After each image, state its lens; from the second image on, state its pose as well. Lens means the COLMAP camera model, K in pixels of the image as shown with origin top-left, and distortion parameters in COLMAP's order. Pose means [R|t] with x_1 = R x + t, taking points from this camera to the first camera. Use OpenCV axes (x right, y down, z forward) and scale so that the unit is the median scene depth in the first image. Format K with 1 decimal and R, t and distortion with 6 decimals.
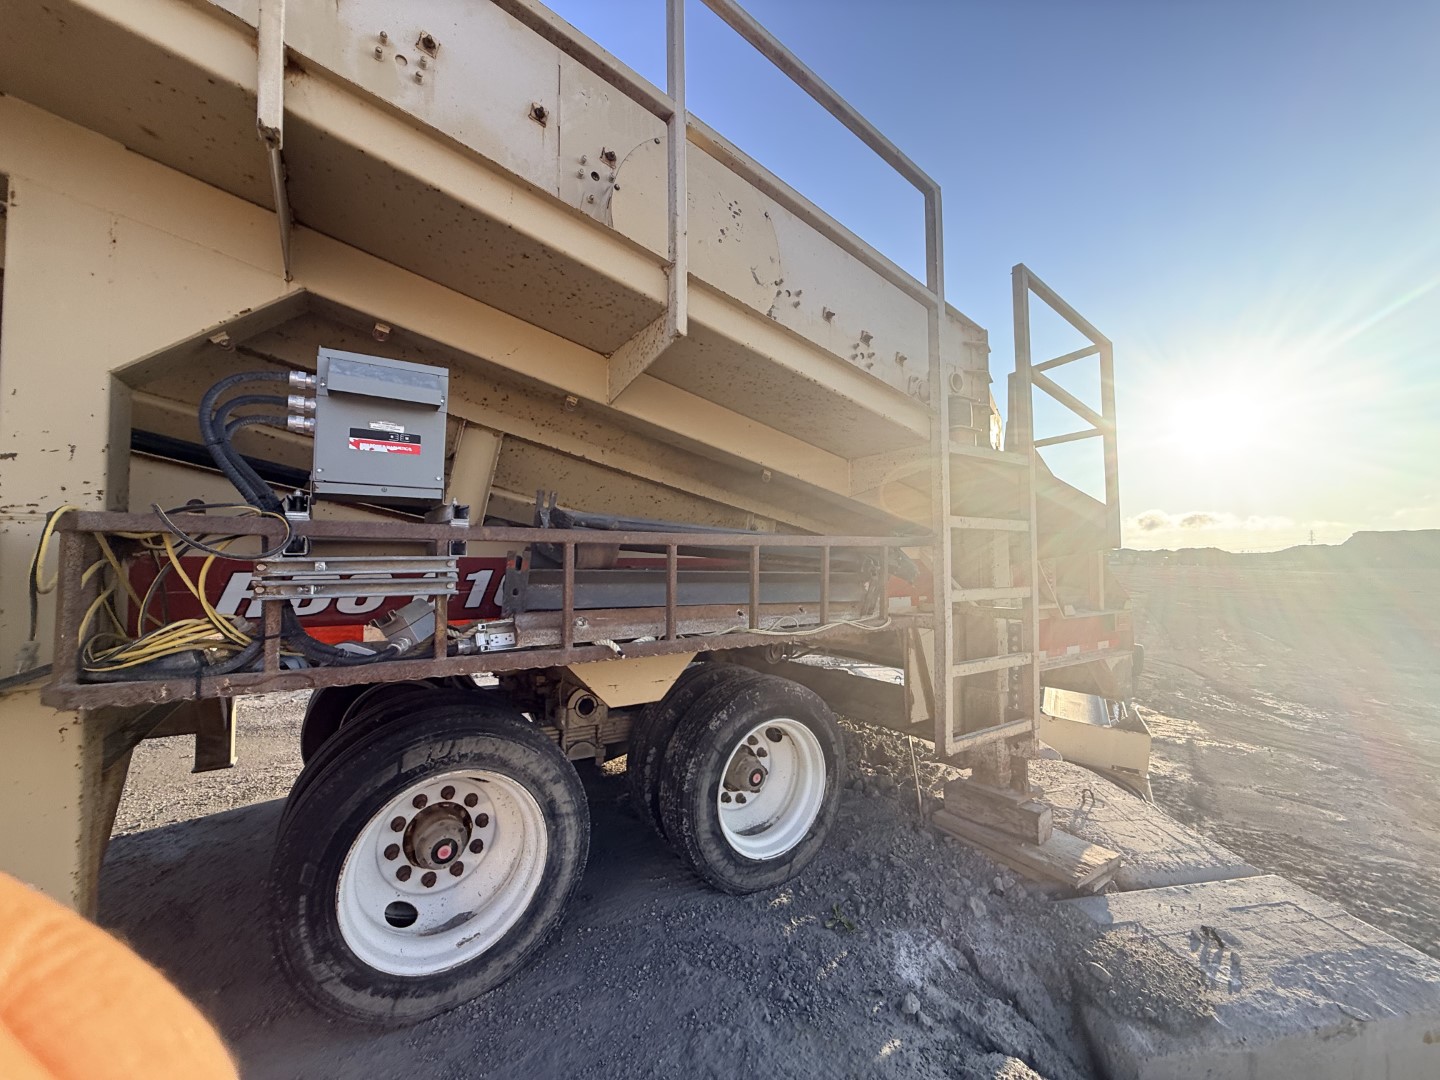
lens RADIAL K [[574.3, 0, 721.4], [0, 574.3, 546.4], [0, 0, 1]] dist [-0.000228, -0.000205]
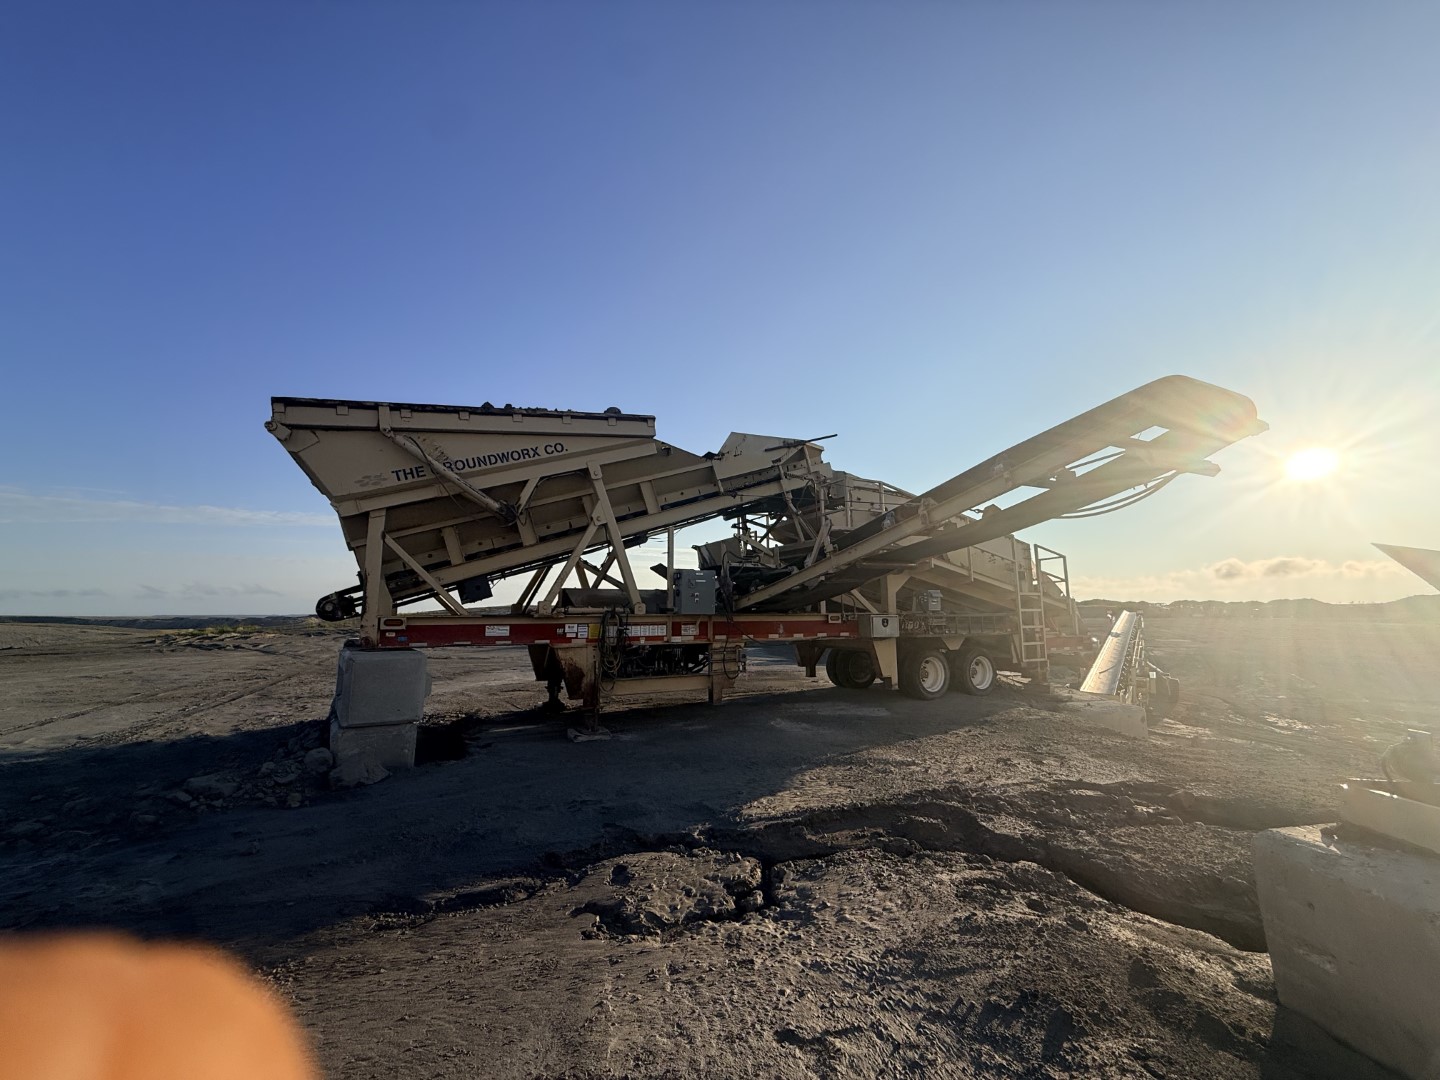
lens RADIAL K [[574.3, 0, 721.4], [0, 574.3, 546.4], [0, 0, 1]] dist [-0.000228, -0.000205]
pose [[0.995560, -0.017526, -0.092480, -0.218065], [0.008955, 0.995691, -0.092295, -0.020488], [0.093699, 0.091057, 0.991428, -0.536039]]
